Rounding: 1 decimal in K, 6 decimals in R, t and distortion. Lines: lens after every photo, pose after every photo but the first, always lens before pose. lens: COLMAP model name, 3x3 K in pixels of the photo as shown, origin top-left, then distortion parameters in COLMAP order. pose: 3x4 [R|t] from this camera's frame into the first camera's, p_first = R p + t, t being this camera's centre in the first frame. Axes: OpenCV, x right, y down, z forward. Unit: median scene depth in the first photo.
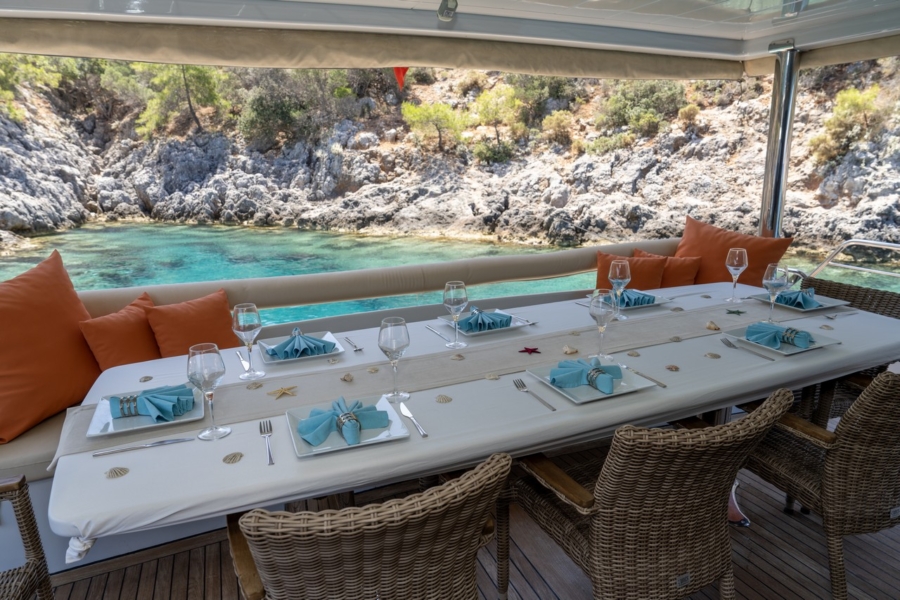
lens RADIAL K [[608.5, 0, 450.0], [0, 608.5, 300.0], [0, 0, 1]] dist [-0.000263, -0.000425]
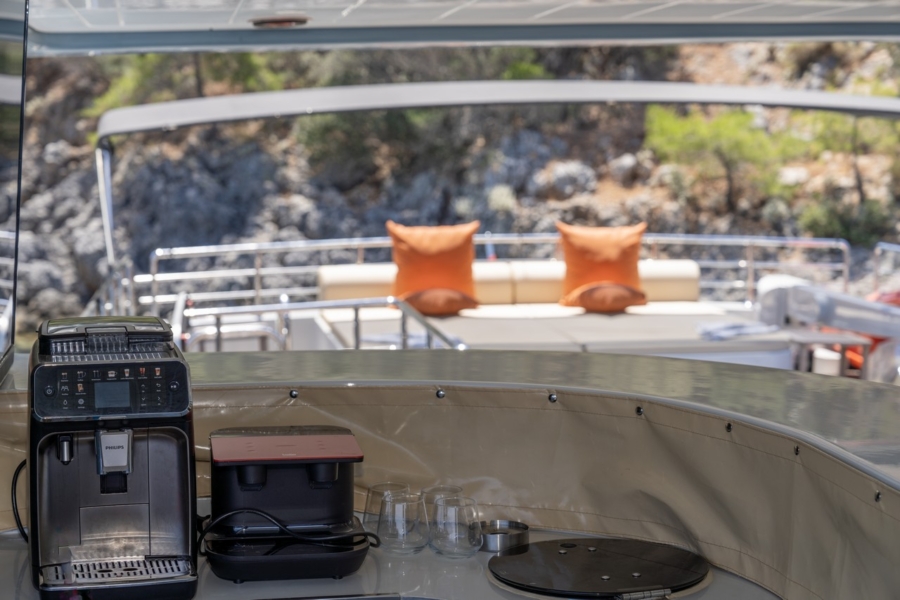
lens RADIAL K [[1851.5, 0, 450.0], [0, 1851.5, 300.0], [0, 0, 1]] dist [0.046055, 0.257242]
pose [[0.975327, 0.039617, -0.217183, 0.075654], [-0.063888, 0.992323, -0.105894, -0.021133], [0.211320, 0.117156, 0.970370, -0.326340]]
